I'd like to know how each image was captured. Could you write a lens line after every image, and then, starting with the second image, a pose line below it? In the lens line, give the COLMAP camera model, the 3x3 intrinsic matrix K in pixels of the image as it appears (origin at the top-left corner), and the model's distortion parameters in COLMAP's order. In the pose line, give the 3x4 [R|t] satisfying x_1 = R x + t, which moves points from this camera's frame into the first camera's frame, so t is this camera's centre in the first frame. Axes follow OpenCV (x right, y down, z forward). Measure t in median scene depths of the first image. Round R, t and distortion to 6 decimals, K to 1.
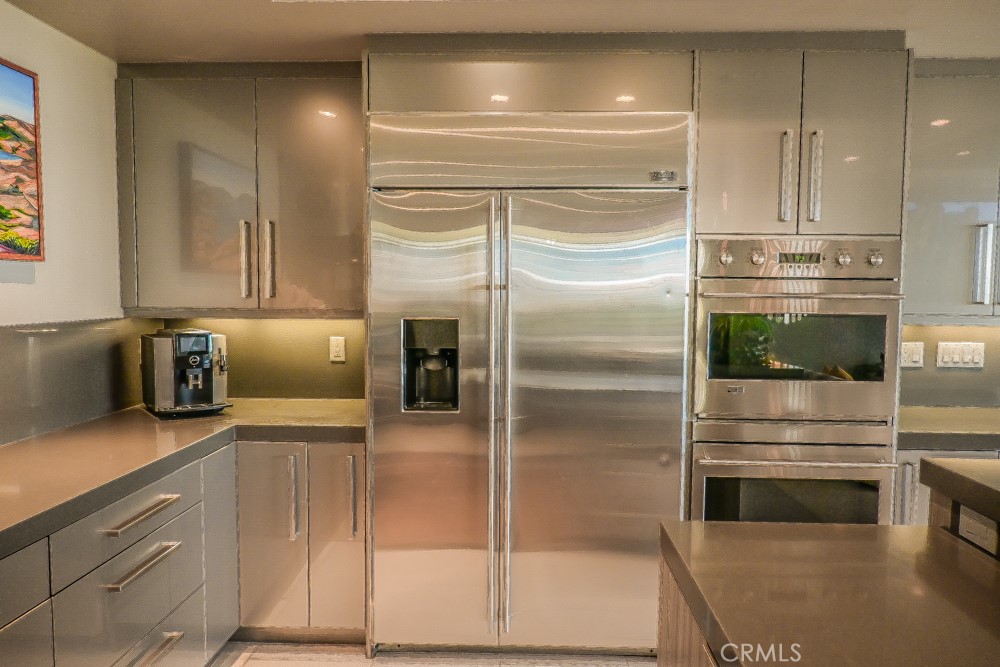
lens RADIAL K [[695.2, 0, 493.3], [0, 695.2, 339.5], [0, 0, 1]] dist [0.001593, -0.003897]
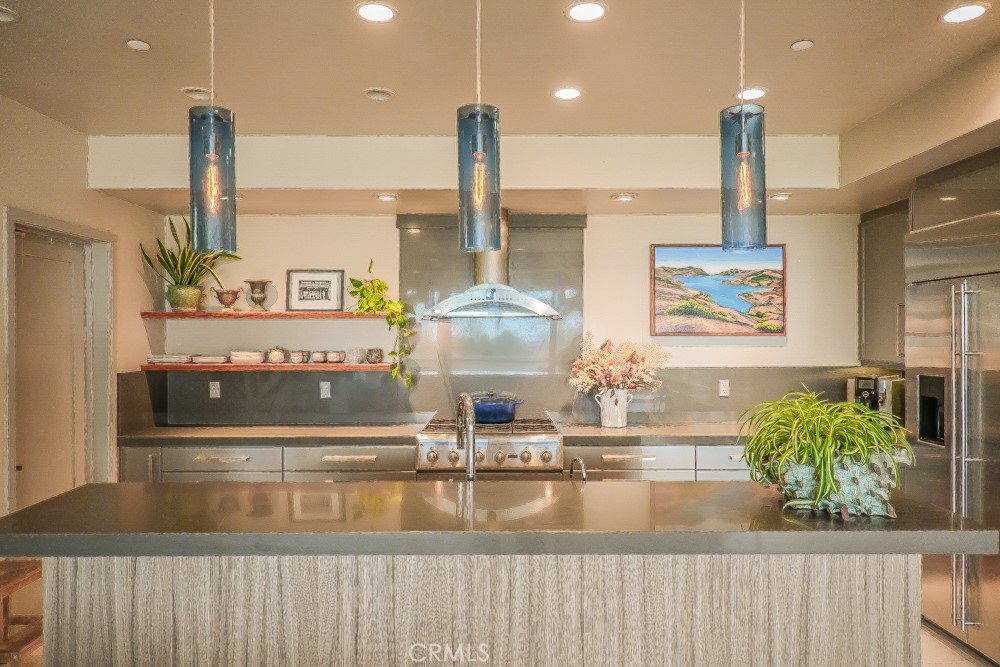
lens RADIAL K [[695.2, 0, 499.8], [0, 695.2, 328.4], [0, 0, 1]] dist [0.001593, -0.003897]
pose [[0.040771, -0.017027, -0.999023, 1.320248], [-0.065500, 0.997659, -0.019677, -0.040397], [0.997019, 0.066238, 0.039560, 0.097977]]
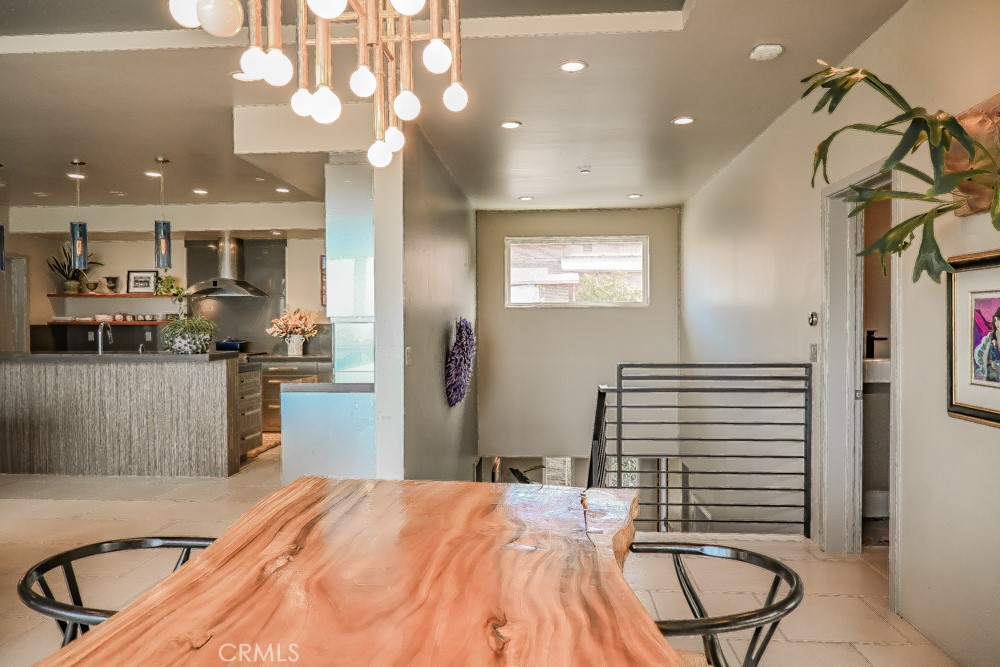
lens RADIAL K [[695.2, 0, 506.3], [0, 695.2, 329.9], [0, 0, 1]] dist [0.001593, -0.003897]
pose [[-0.028557, 0.003450, -0.999586, 2.945217], [-0.064405, 0.997910, 0.005284, -0.044716], [0.997515, 0.064530, -0.028275, 1.701989]]
